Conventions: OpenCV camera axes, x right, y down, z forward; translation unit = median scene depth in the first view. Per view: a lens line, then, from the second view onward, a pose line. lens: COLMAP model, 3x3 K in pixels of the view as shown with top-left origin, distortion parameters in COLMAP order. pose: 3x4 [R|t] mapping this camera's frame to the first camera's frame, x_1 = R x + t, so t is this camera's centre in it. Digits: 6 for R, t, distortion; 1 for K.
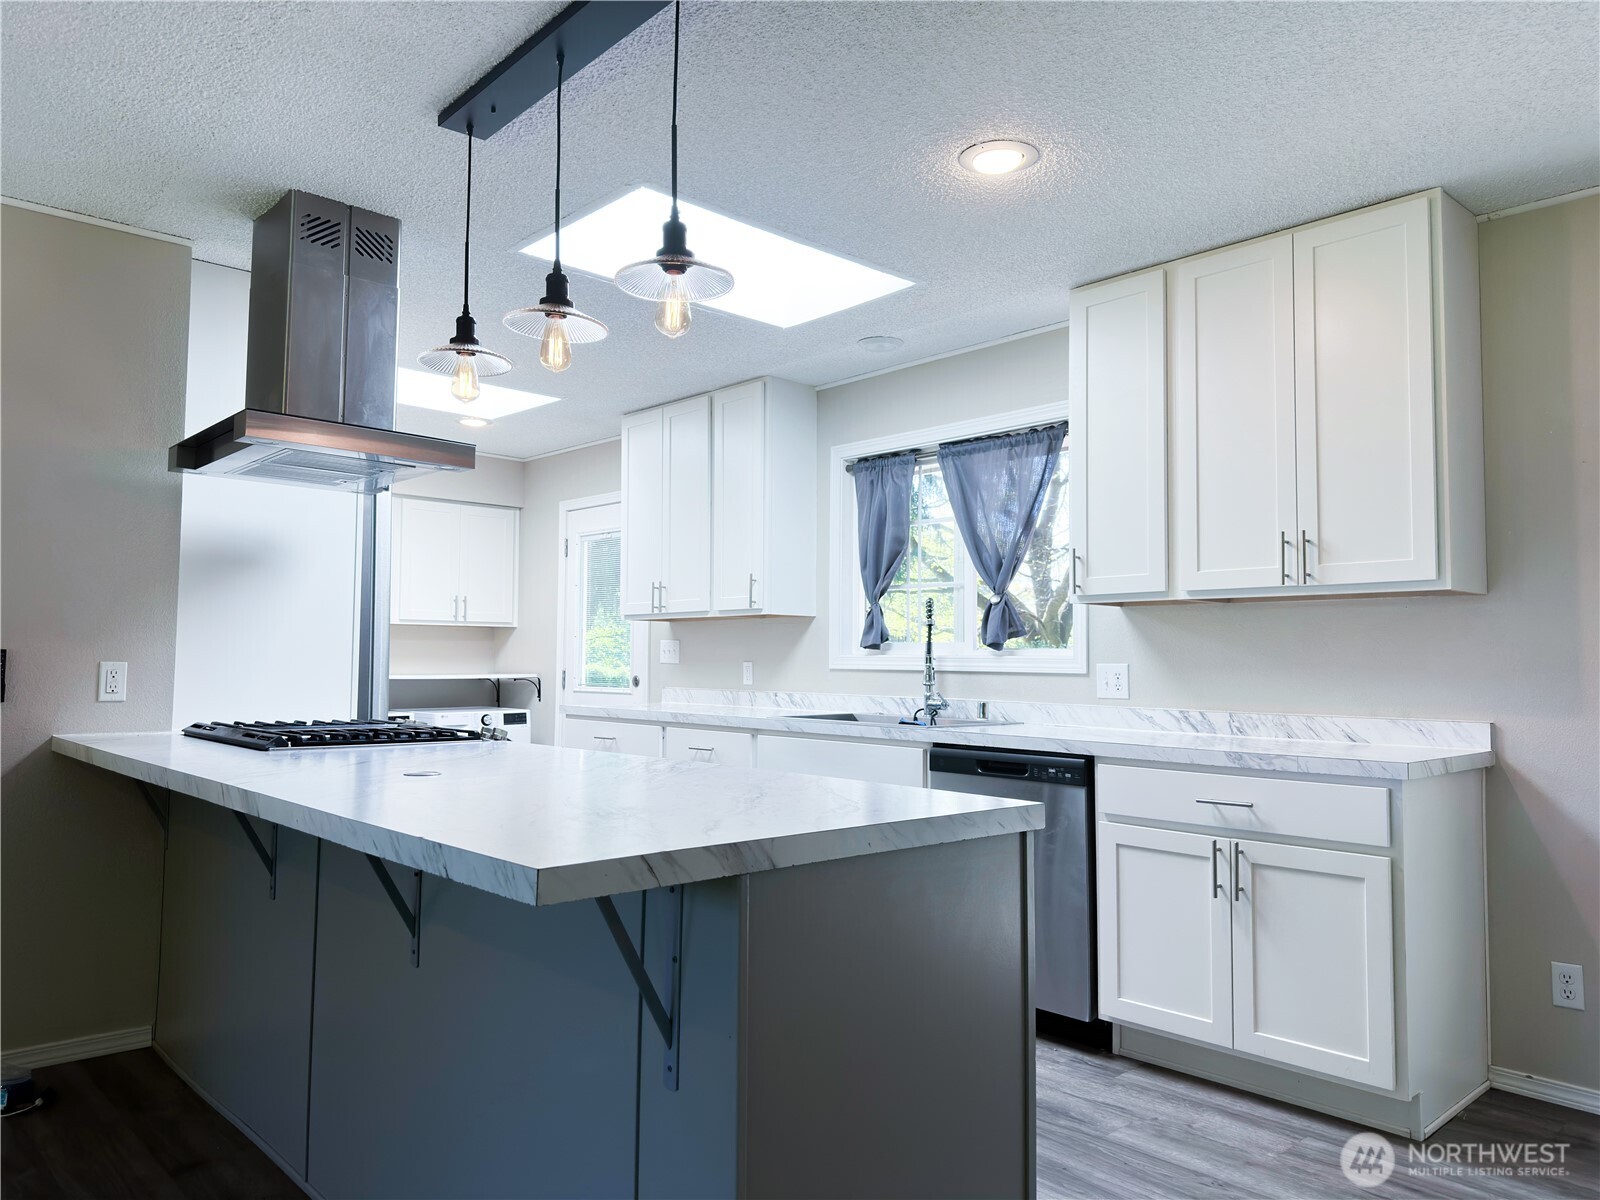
lens RADIAL K [[1129.6, 0, 789.2], [0, 1129.6, 602.4], [0, 0, 1]] dist [0.062453, -0.005965]
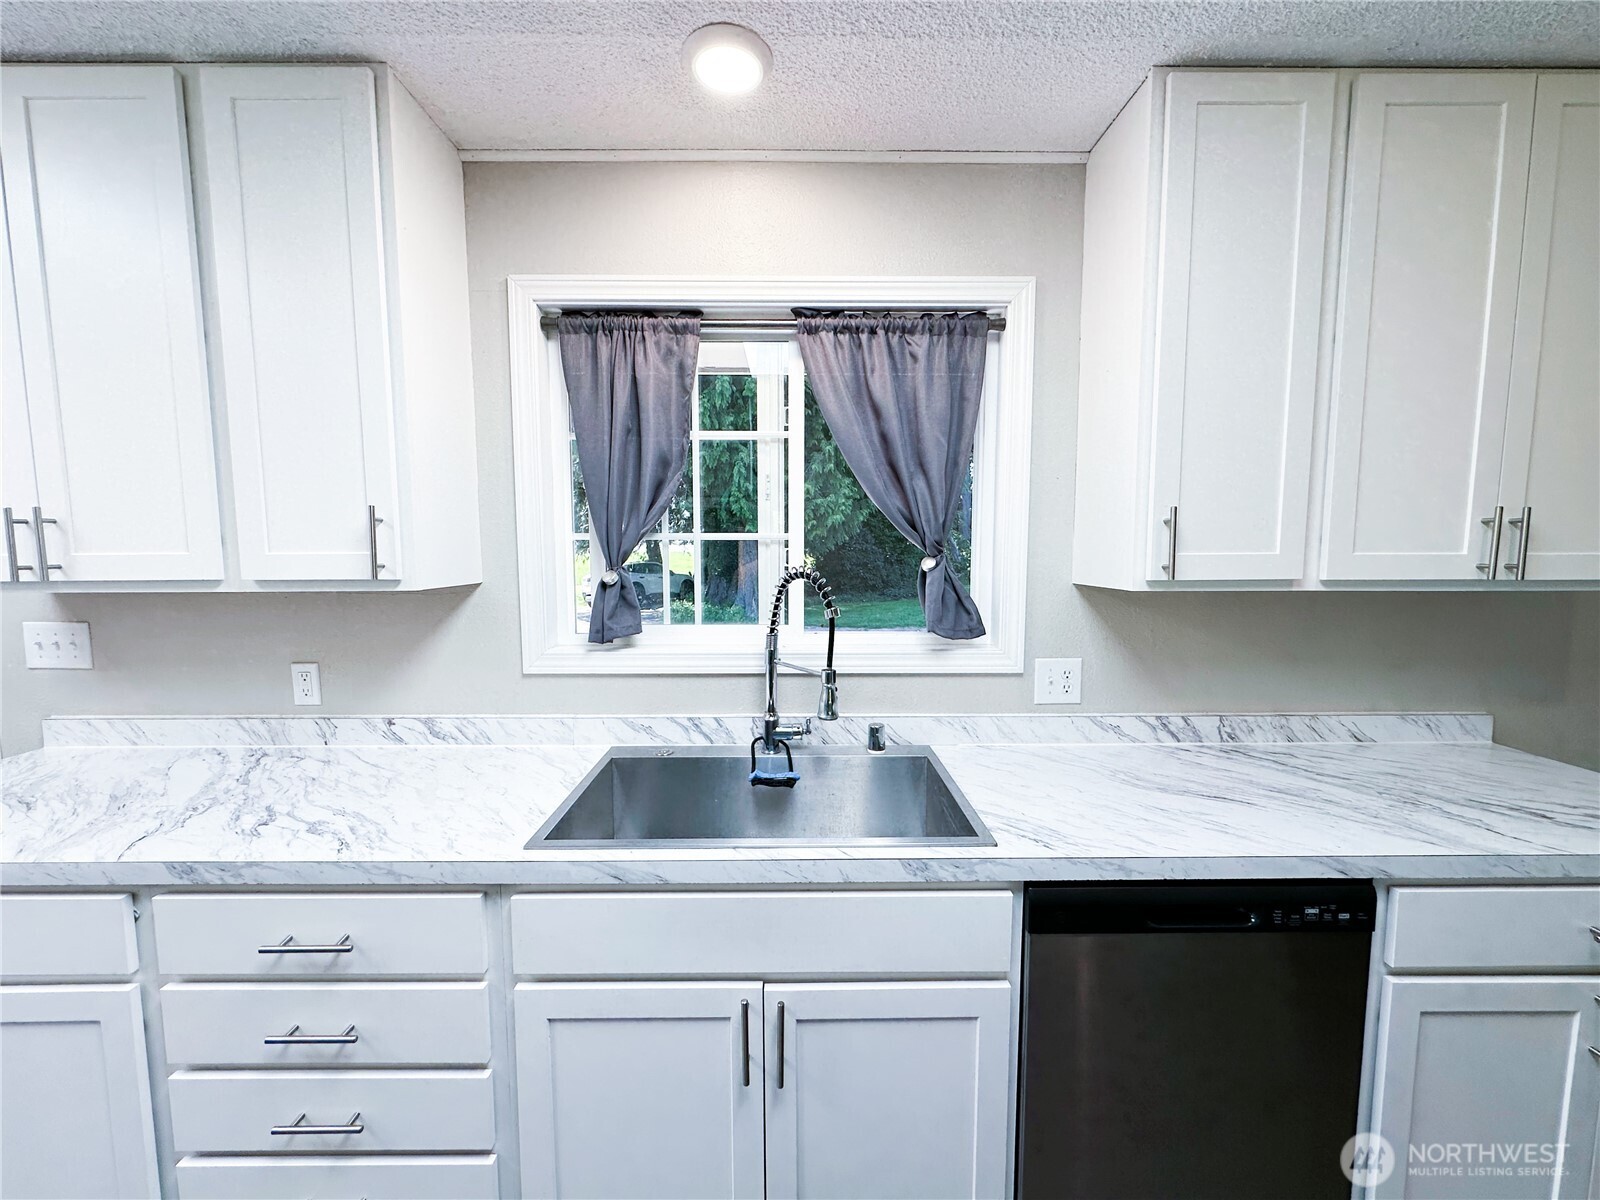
lens RADIAL K [[638.0, 0, 798.3], [0, 638.0, 601.9], [0, 0, 1]] dist [-0.002462, 0.001143]
pose [[0.666873, -0.074251, 0.741463, -0.140736], [-0.033189, 0.991076, 0.129098, -0.031893], [-0.744432, -0.110701, 0.658457, 0.859563]]
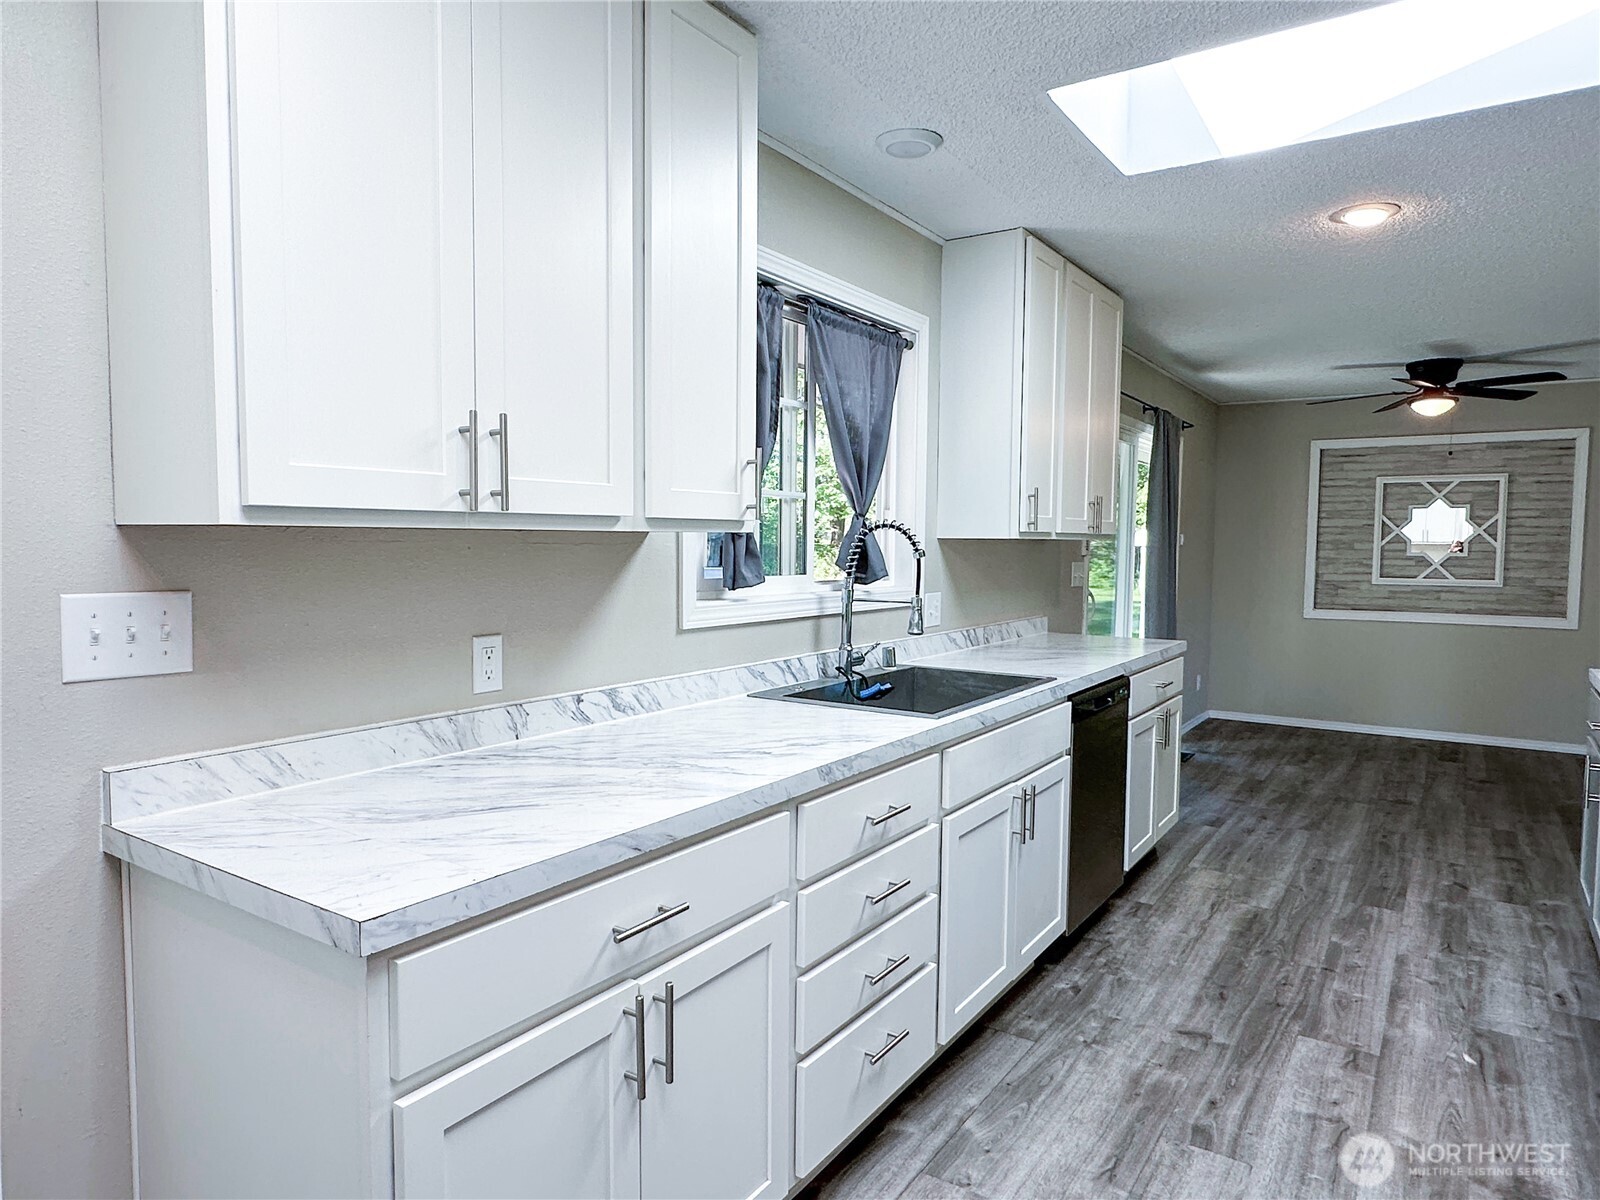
lens RADIAL K [[986.3, 0, 806.7], [0, 986.3, 599.9], [0, 0, 1]] dist [0.001647, -0.001480]
pose [[-0.241885, -0.068362, 0.967894, -0.555502], [-0.061490, 0.996590, 0.055022, 0.018464], [-0.968355, -0.046207, -0.245263, 1.336976]]
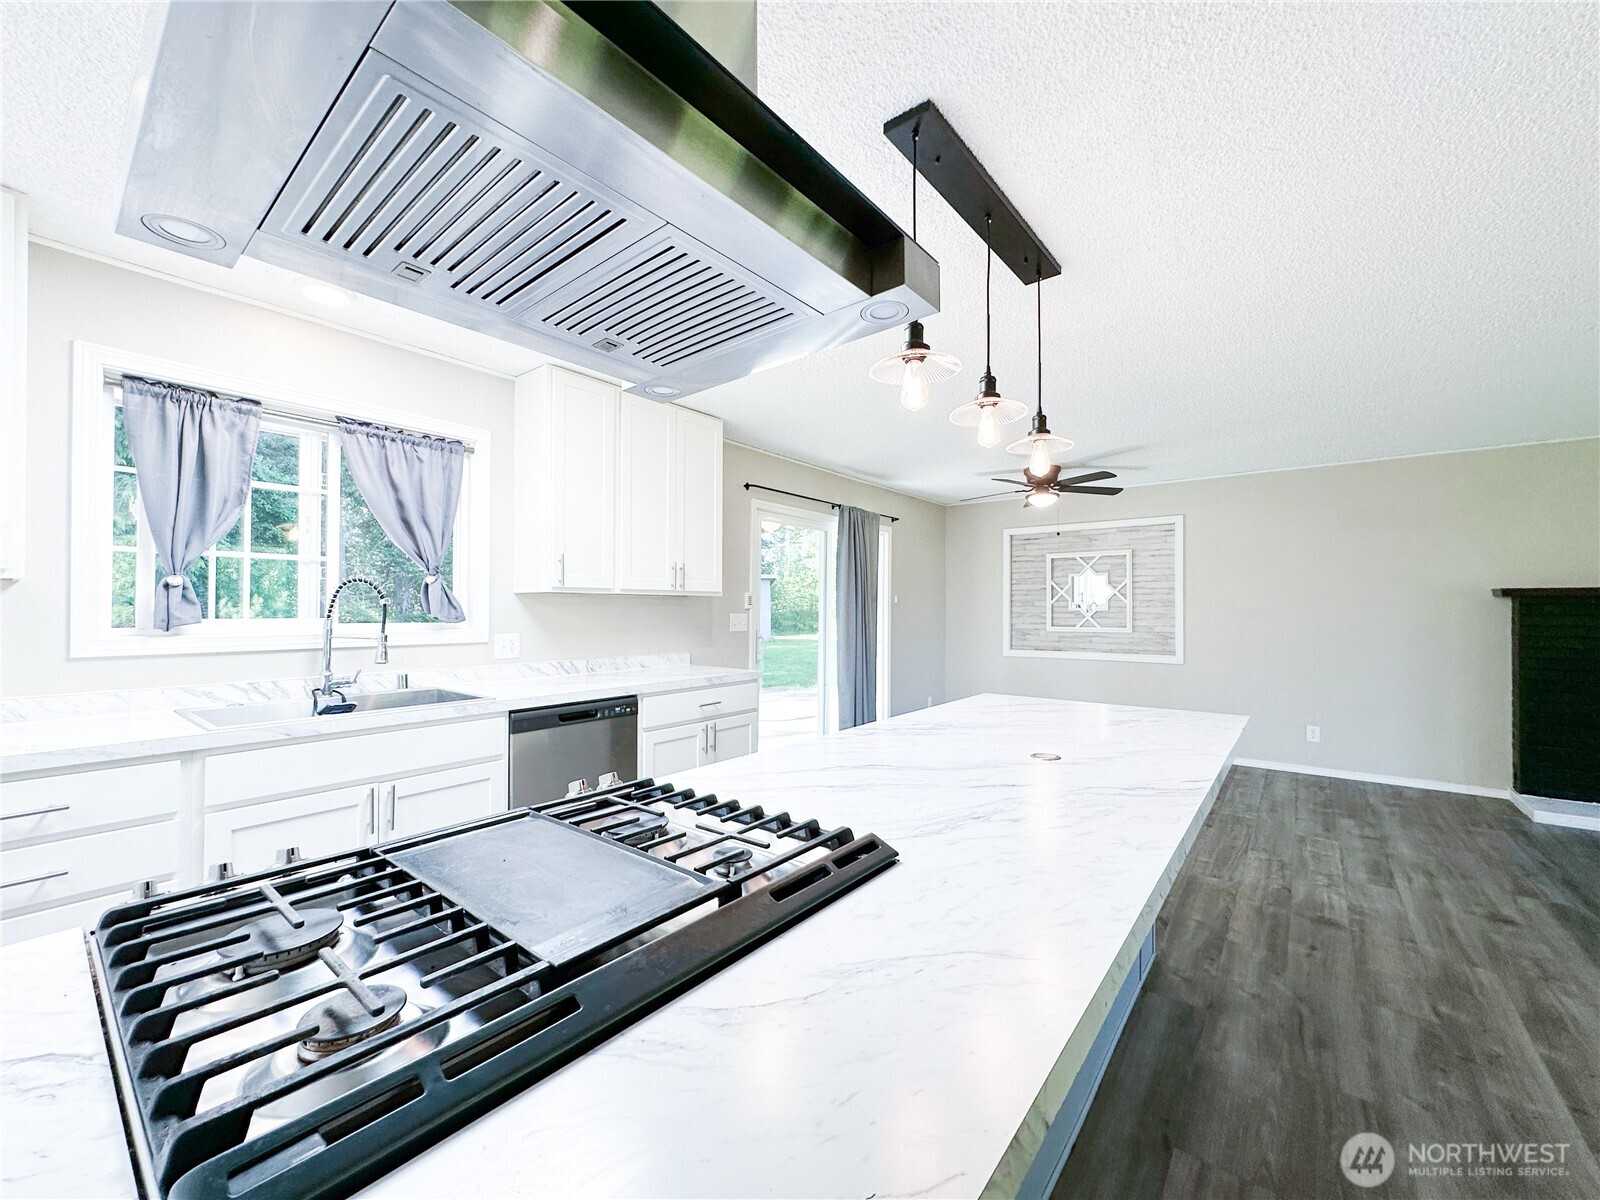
lens RADIAL K [[638.0, 0, 799.7], [0, 638.0, 603.7], [0, 0, 1]] dist [-0.002462, 0.001143]
pose [[-0.164807, -0.002629, 0.986322, -0.540454], [-0.056833, 0.998360, -0.006835, 0.002852], [-0.984687, -0.057182, -0.164686, 0.784583]]
